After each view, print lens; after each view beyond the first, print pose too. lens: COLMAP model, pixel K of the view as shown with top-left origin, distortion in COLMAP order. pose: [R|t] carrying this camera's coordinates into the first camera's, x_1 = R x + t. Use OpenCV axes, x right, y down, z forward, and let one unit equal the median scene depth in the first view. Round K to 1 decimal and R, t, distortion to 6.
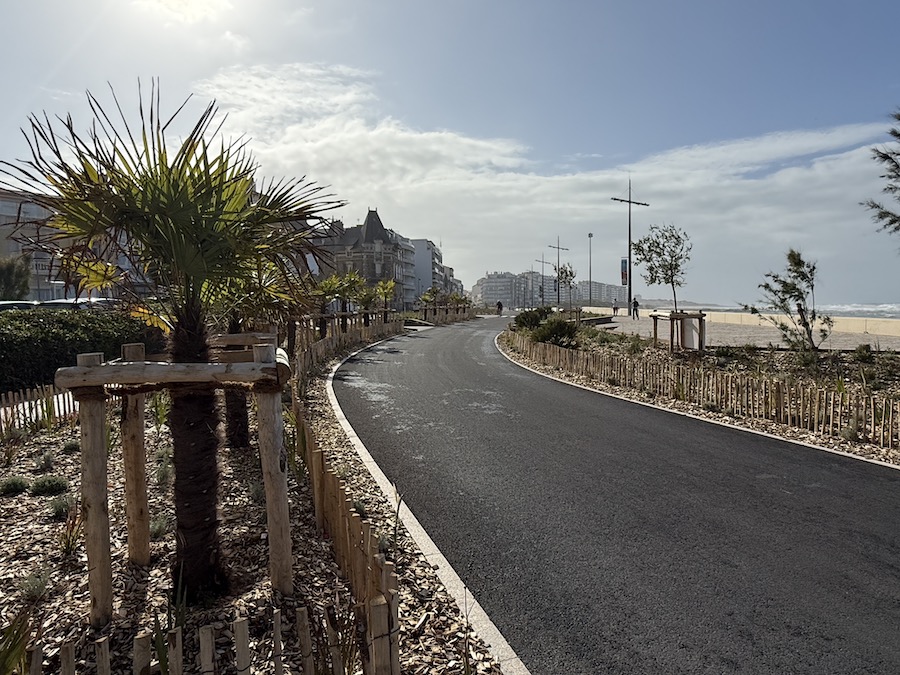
lens RADIAL K [[546.6, 0, 448.0], [0, 546.6, 343.7], [0, 0, 1]] dist [-0.003923, -0.001764]
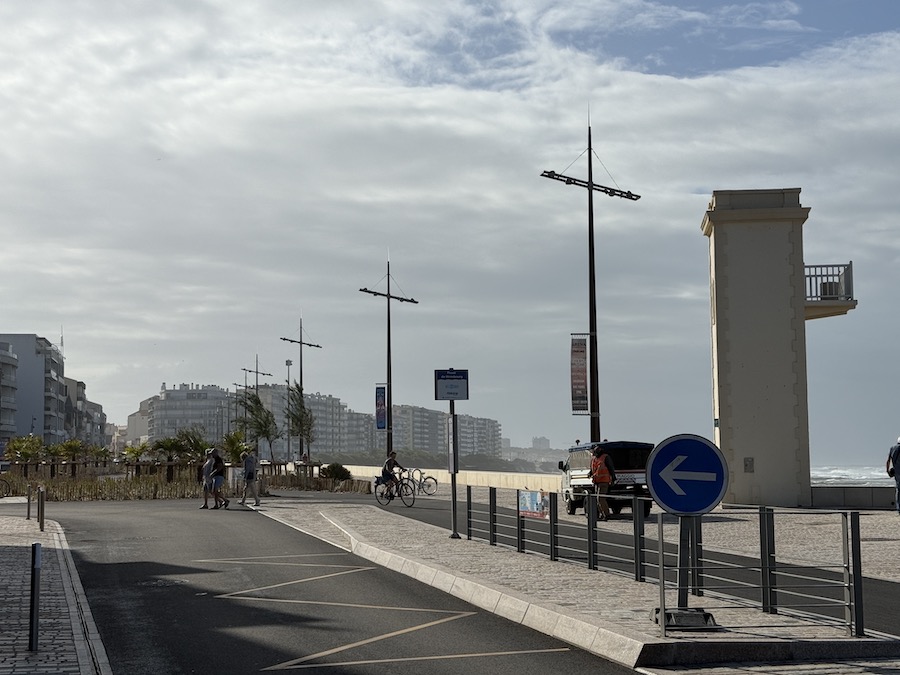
lens RADIAL K [[1451.0, 0, 450.0], [0, 1451.0, 337.5], [0, 0, 1]] dist [0.170008, 0.041271]
pose [[0.966781, 0.033203, 0.253442, -0.009481], [0.006473, 0.988029, -0.154132, 0.027642], [-0.255525, 0.150653, 0.954993, -0.373059]]
